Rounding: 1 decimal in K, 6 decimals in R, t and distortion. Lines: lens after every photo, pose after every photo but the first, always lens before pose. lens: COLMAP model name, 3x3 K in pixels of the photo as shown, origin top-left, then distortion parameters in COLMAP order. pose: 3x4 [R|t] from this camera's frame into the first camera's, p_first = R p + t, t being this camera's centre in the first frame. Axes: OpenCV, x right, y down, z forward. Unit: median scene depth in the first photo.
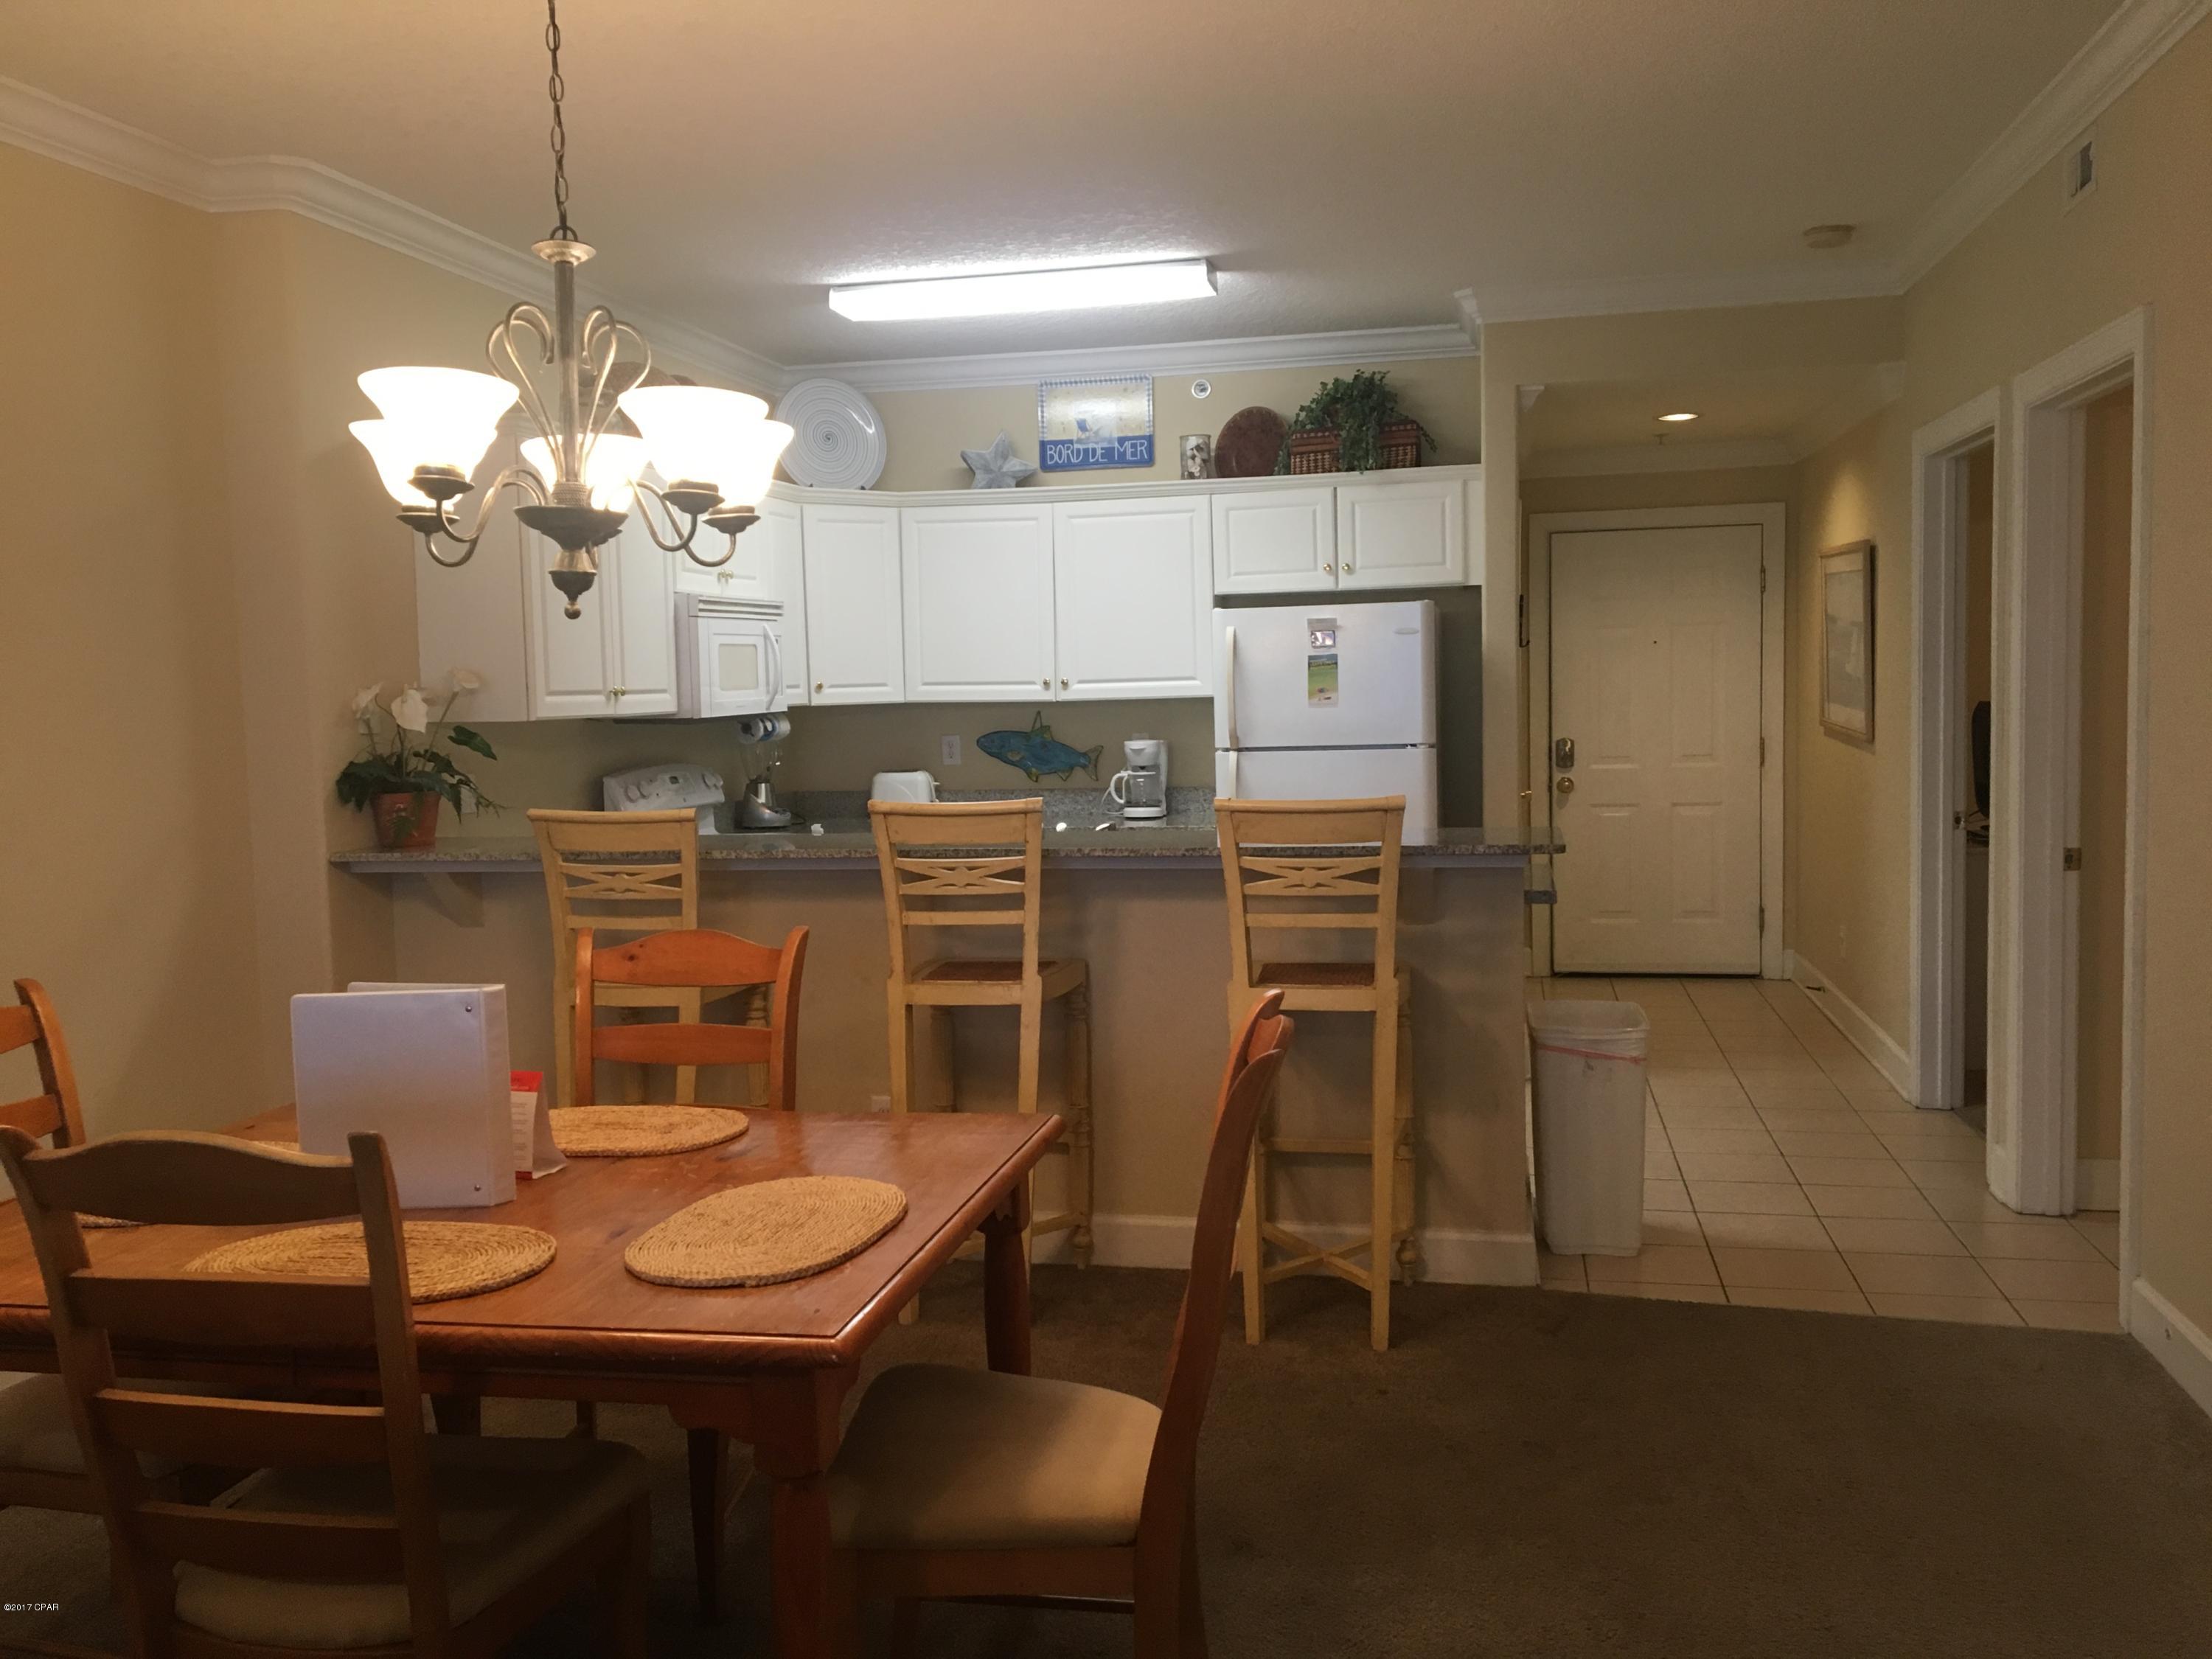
lens RADIAL K [[1859.3, 0, 1095.0], [0, 1859.3, 822.3], [0, 0, 1]] dist [0.106107, -0.126765]
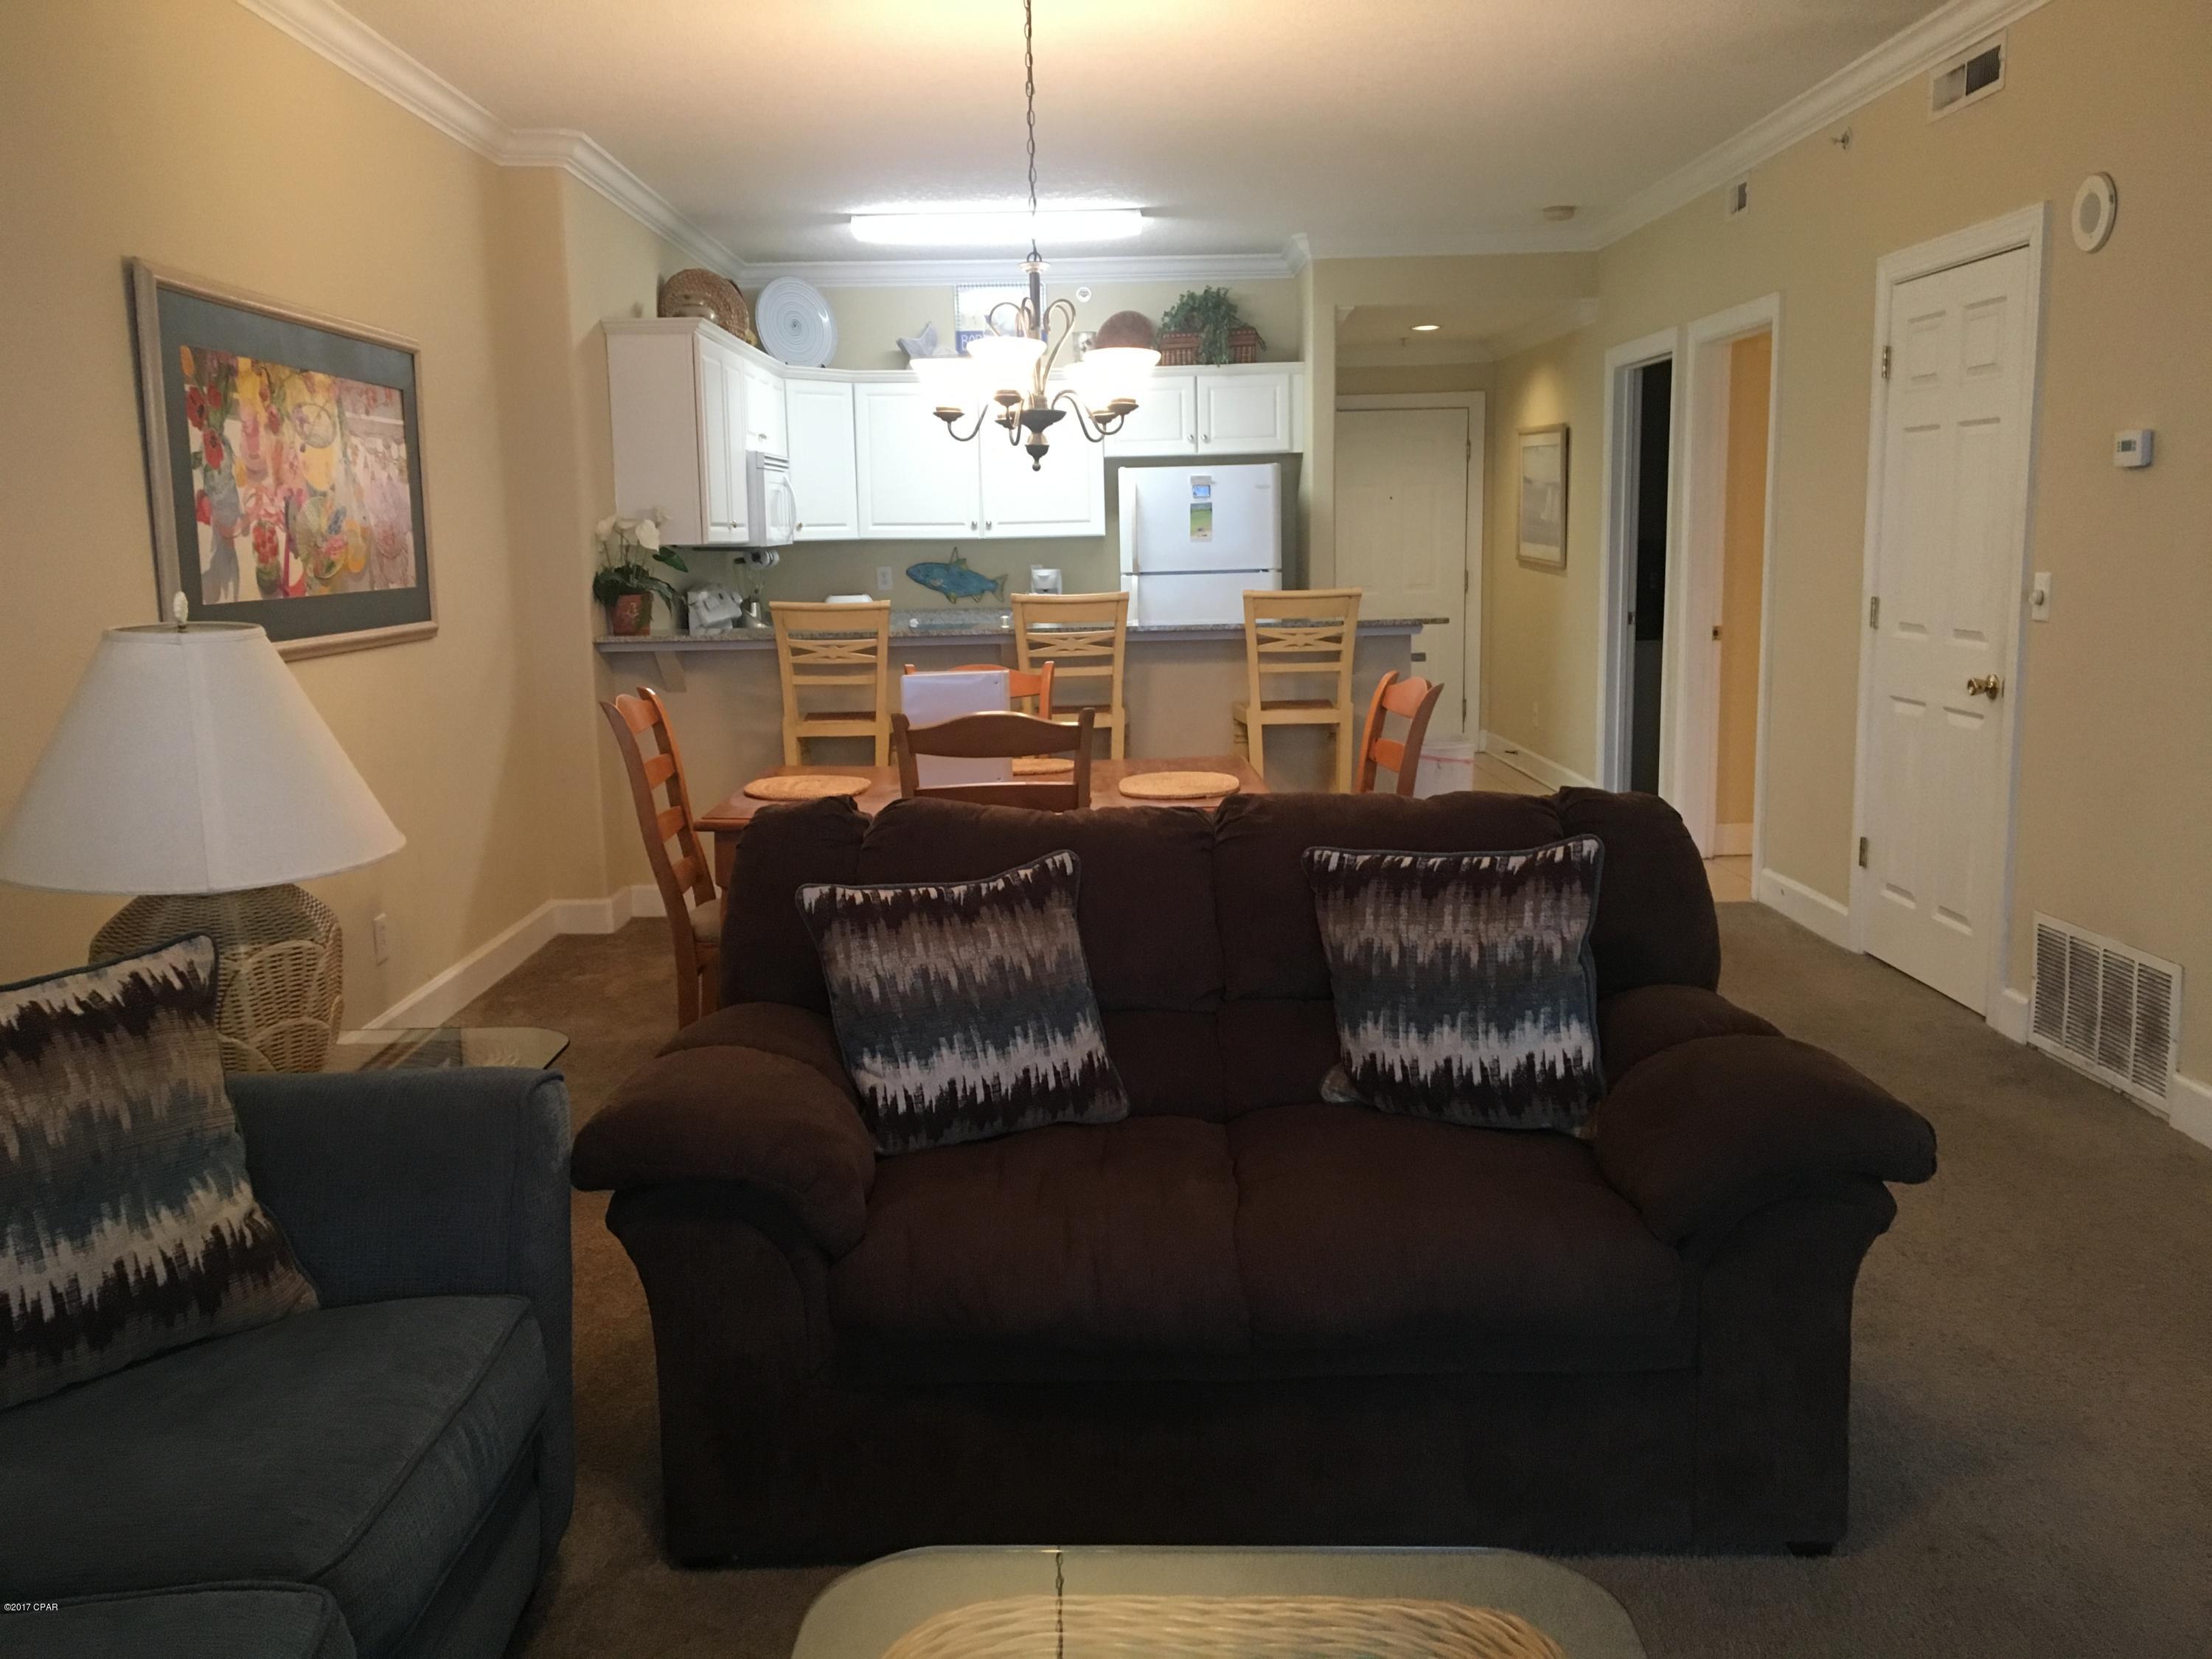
lens RADIAL K [[1859.3, 0, 1095.0], [0, 1859.3, 822.3], [0, 0, 1]] dist [0.106107, -0.126765]
pose [[0.976808, -0.028566, 0.212202, -0.249952], [0.012886, 0.997107, 0.074912, 0.039637], [-0.213728, -0.070441, 0.974350, -0.327859]]
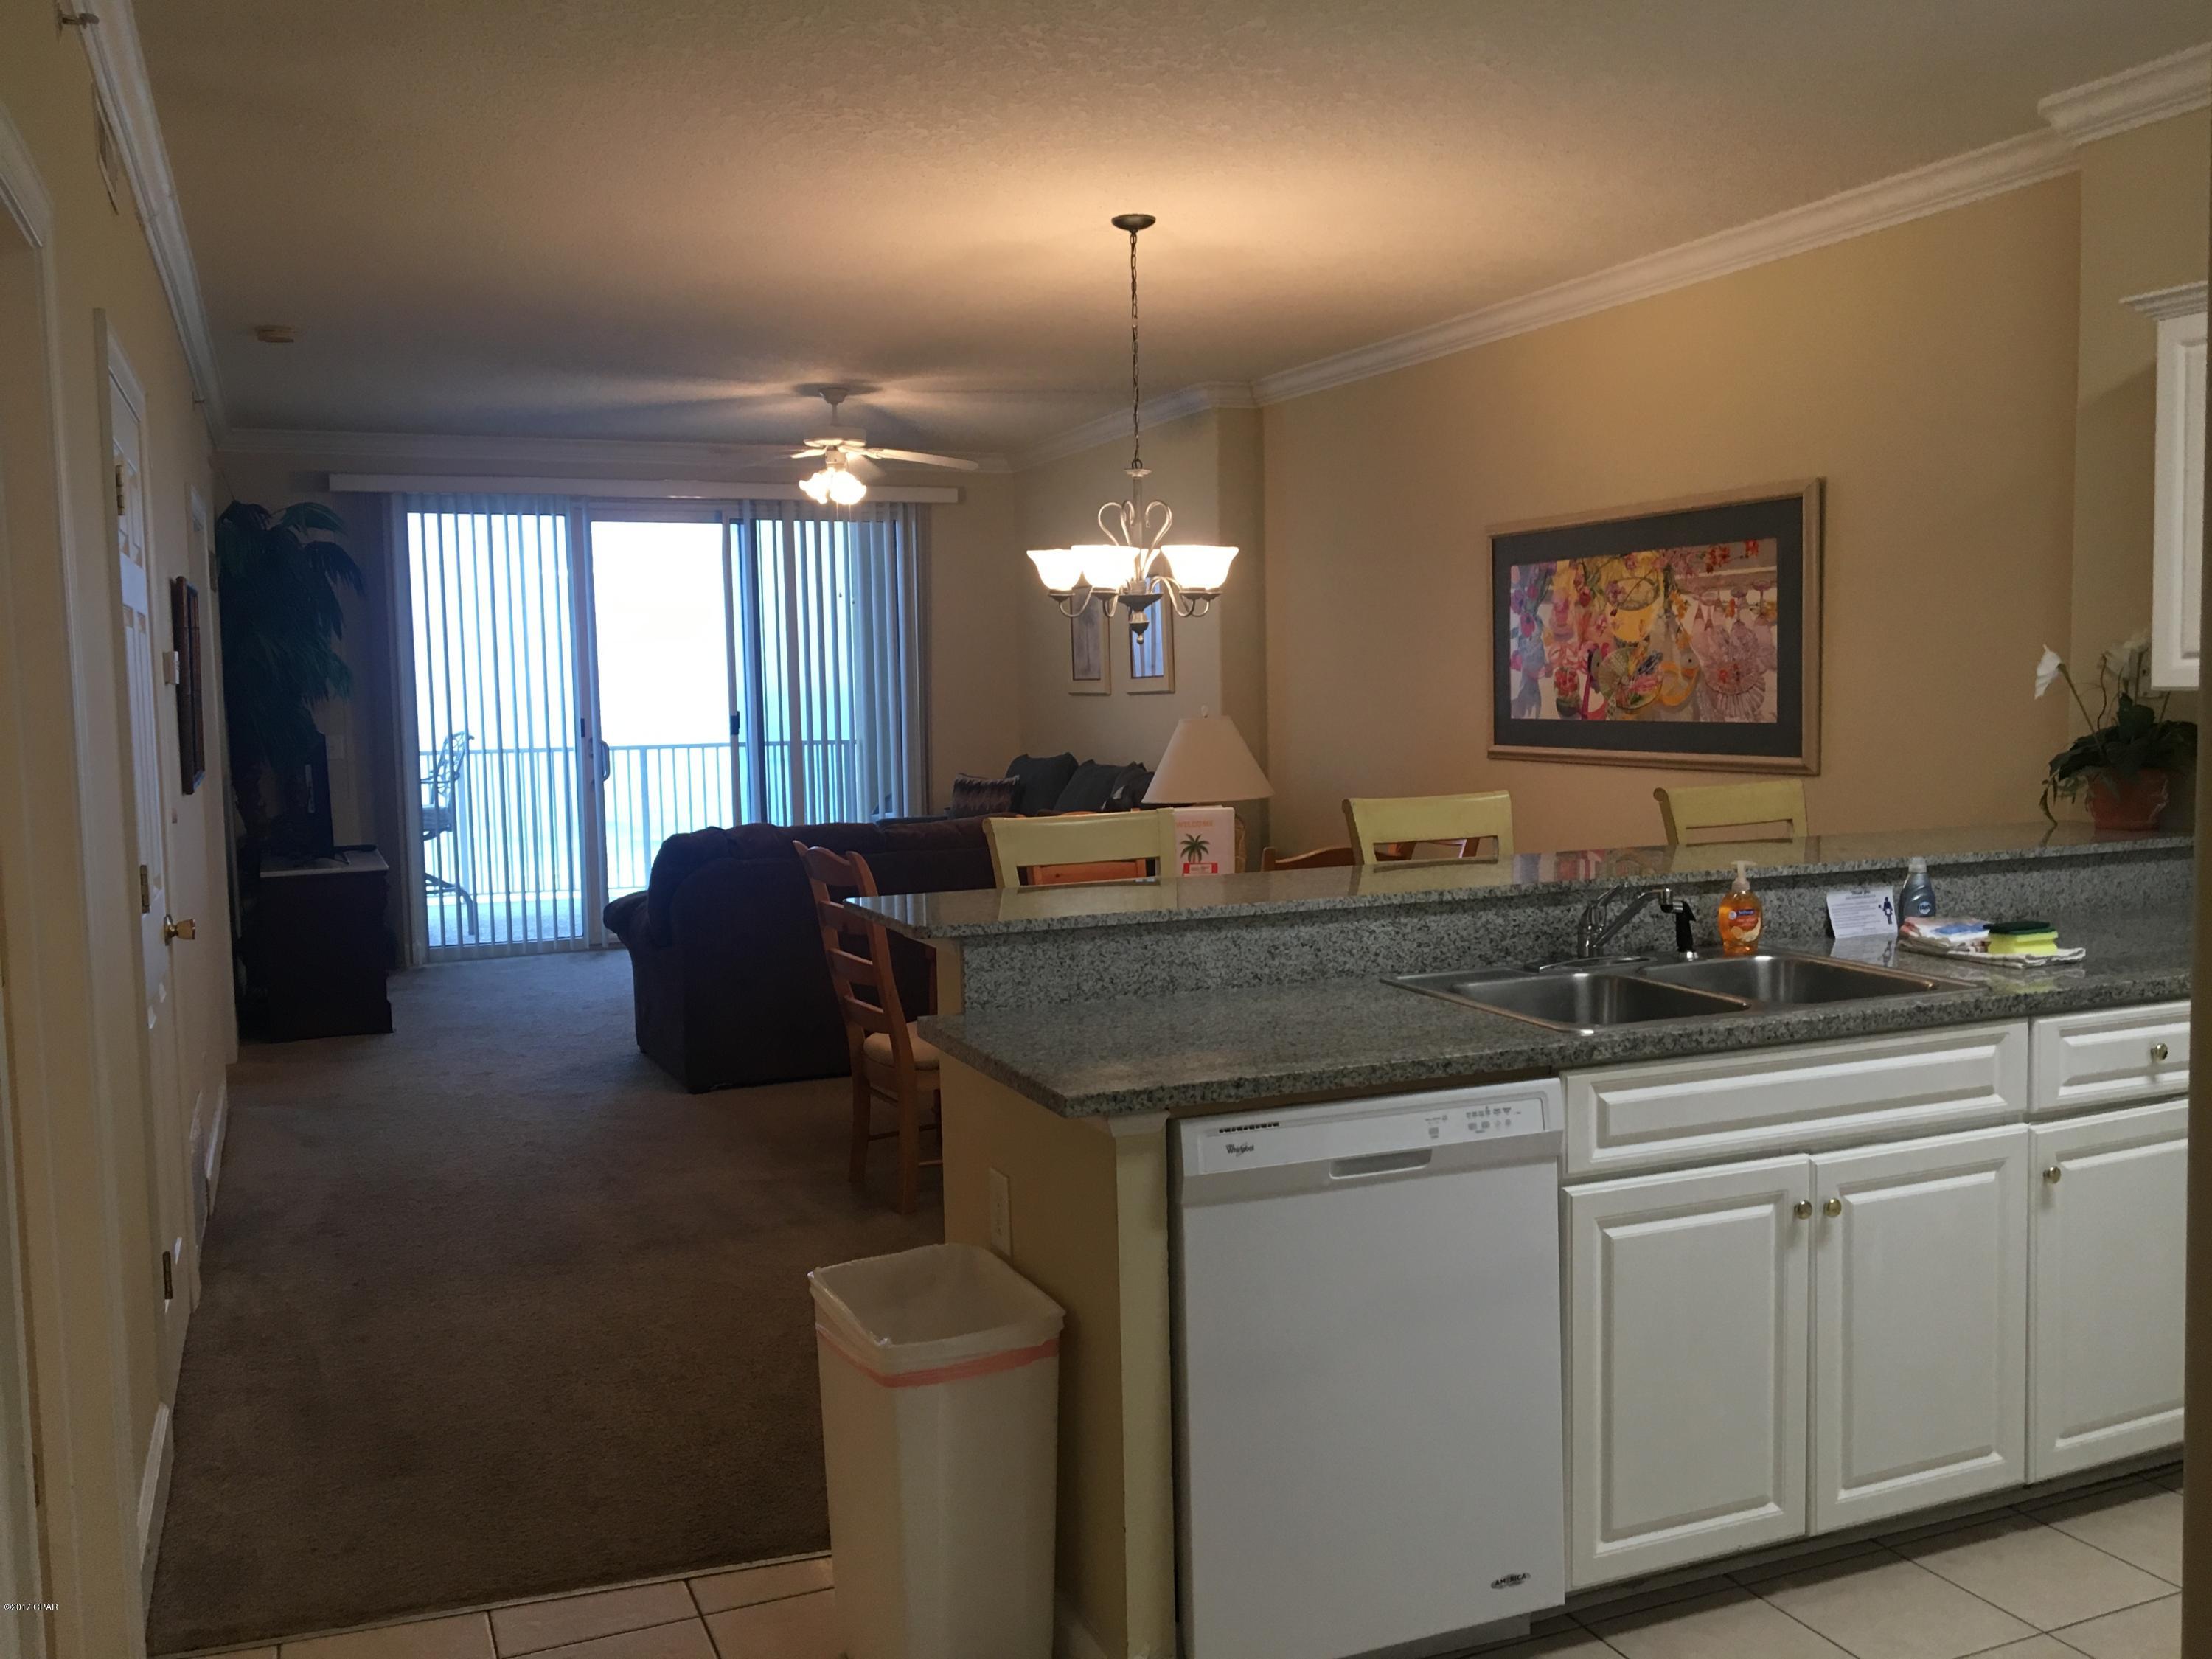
lens RADIAL K [[1859.3, 0, 1095.0], [0, 1859.3, 822.3], [0, 0, 1]] dist [0.106107, -0.126765]
pose [[-0.818996, 0.086763, -0.567201, 0.390176], [-0.002643, 0.987921, 0.154935, -0.094239], [0.573793, 0.128390, -0.808874, 1.086079]]
